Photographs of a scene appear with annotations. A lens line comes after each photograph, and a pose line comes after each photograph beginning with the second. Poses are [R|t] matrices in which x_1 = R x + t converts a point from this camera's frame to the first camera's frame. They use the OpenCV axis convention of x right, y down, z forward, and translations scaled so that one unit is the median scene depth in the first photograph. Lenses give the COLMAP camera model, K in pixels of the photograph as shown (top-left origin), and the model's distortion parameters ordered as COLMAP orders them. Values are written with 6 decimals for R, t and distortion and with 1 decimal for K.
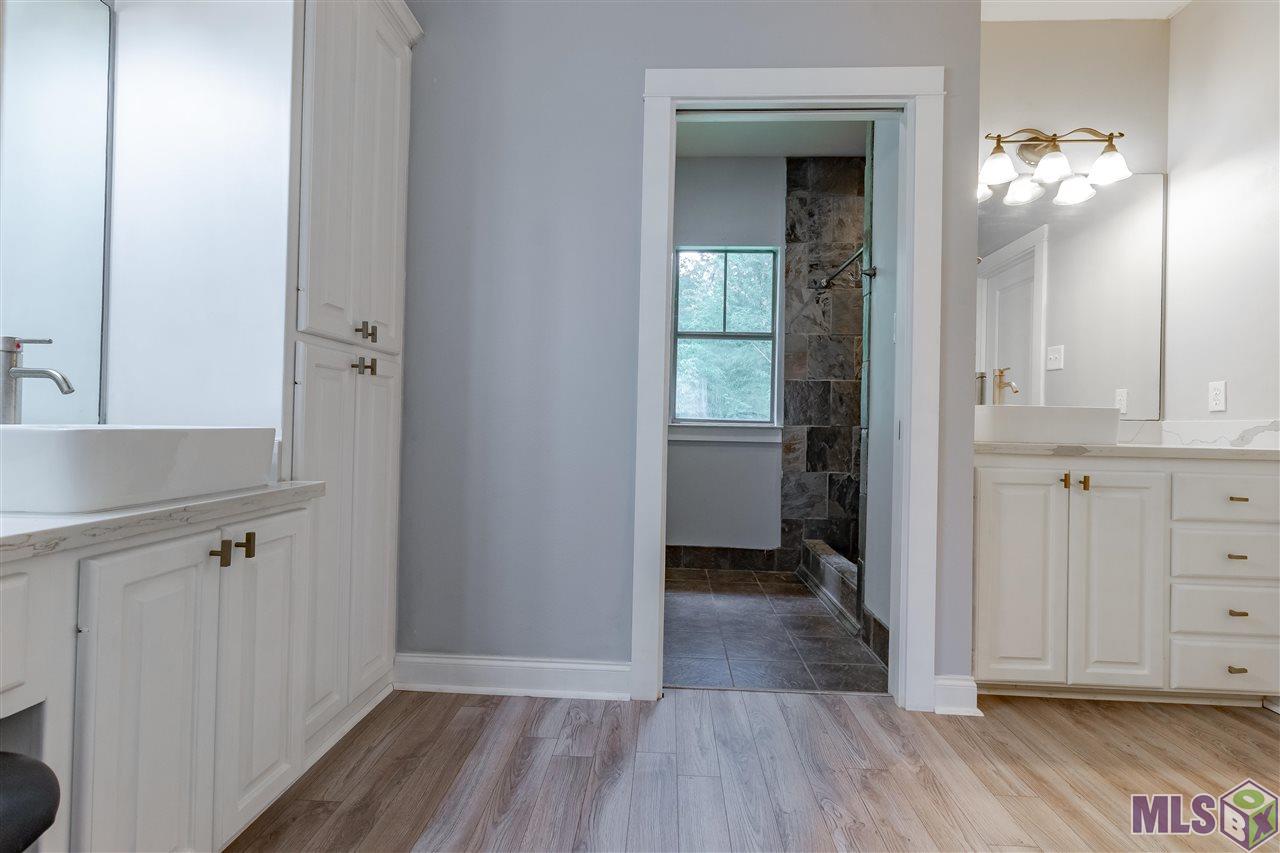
lens RADIAL K [[594.6, 0, 636.0], [0, 594.6, 422.6], [0, 0, 1]] dist [-0.015951, -0.000037]
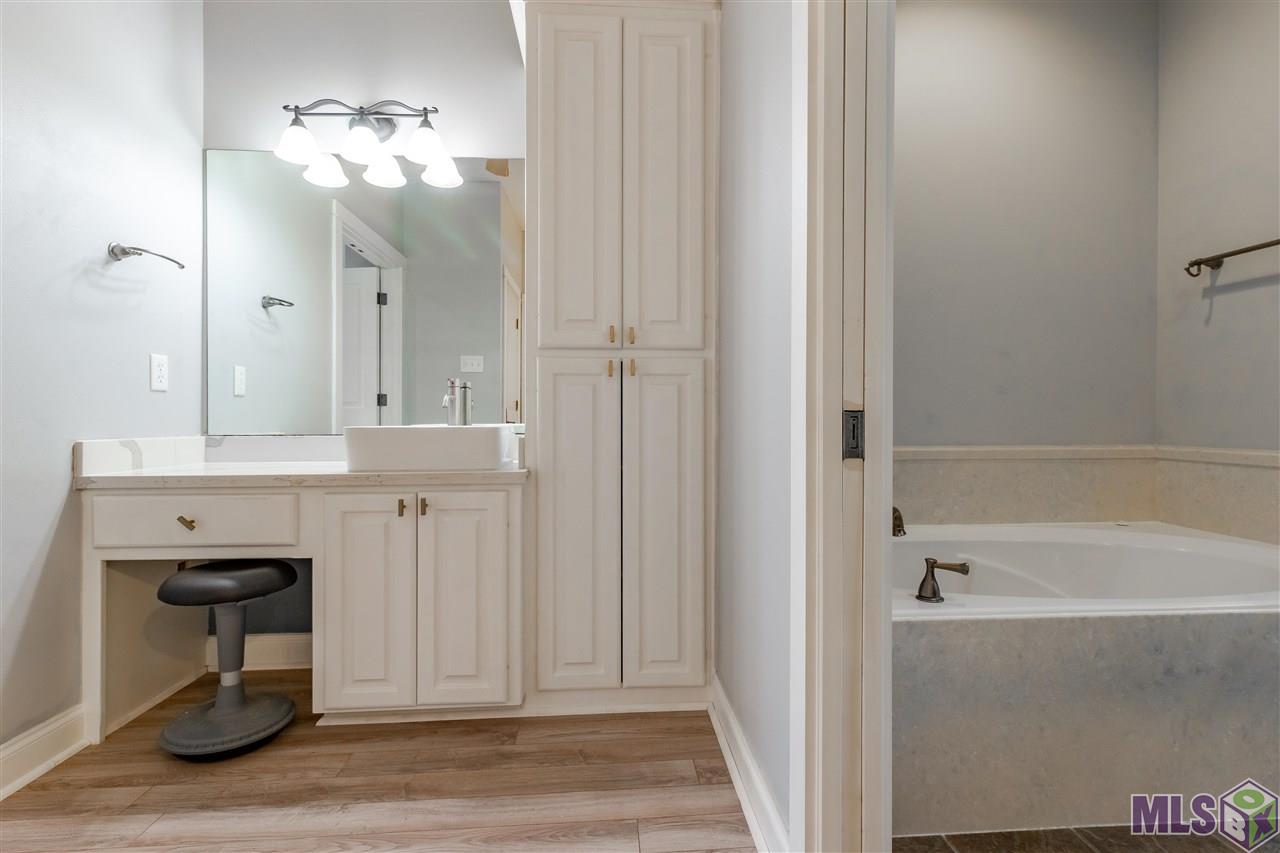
lens RADIAL K [[594.6, 0, 640.9], [0, 594.6, 425.6], [0, 0, 1]] dist [-0.015951, -0.000037]
pose [[0.129695, -0.007961, -0.991522, 0.649255], [0.006958, 0.999950, -0.007119, 0.015829], [0.991530, -0.005976, 0.129744, 1.005457]]
